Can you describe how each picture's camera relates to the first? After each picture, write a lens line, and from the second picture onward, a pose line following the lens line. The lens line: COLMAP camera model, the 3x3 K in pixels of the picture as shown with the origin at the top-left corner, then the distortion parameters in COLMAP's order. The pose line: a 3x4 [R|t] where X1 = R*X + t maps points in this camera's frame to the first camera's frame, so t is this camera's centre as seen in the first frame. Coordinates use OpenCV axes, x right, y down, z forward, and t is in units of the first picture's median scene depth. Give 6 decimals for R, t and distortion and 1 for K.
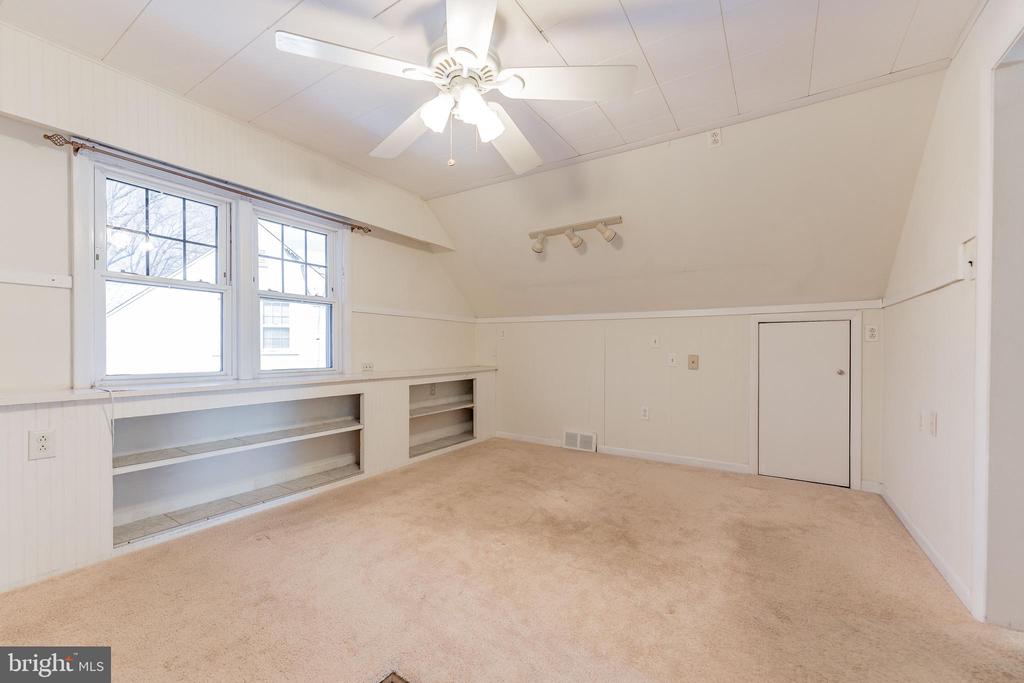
lens RADIAL K [[414.4, 0, 505.5], [0, 414.4, 346.1], [0, 0, 1]] dist [0.000026, 0.000024]
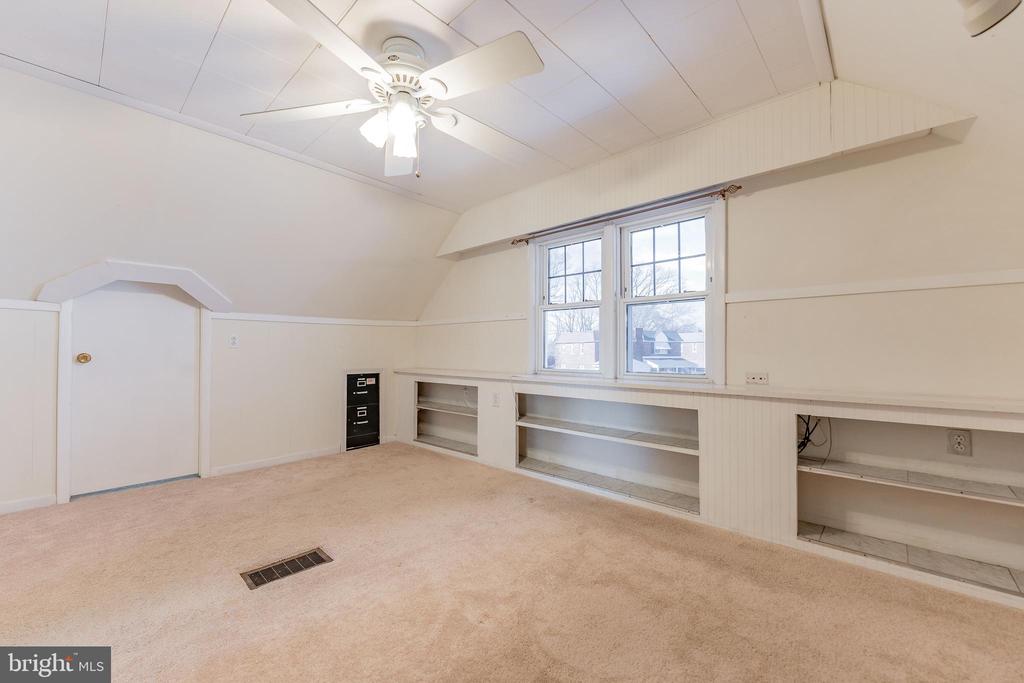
lens RADIAL K [[414.4, 0, 505.5], [0, 414.4, 346.1], [0, 0, 1]] dist [0.000026, 0.000024]
pose [[-0.179341, -0.017700, -0.983628, 0.532701], [0.001263, 0.999833, -0.018222, 0.009749], [0.983786, -0.004510, -0.179289, 0.873589]]
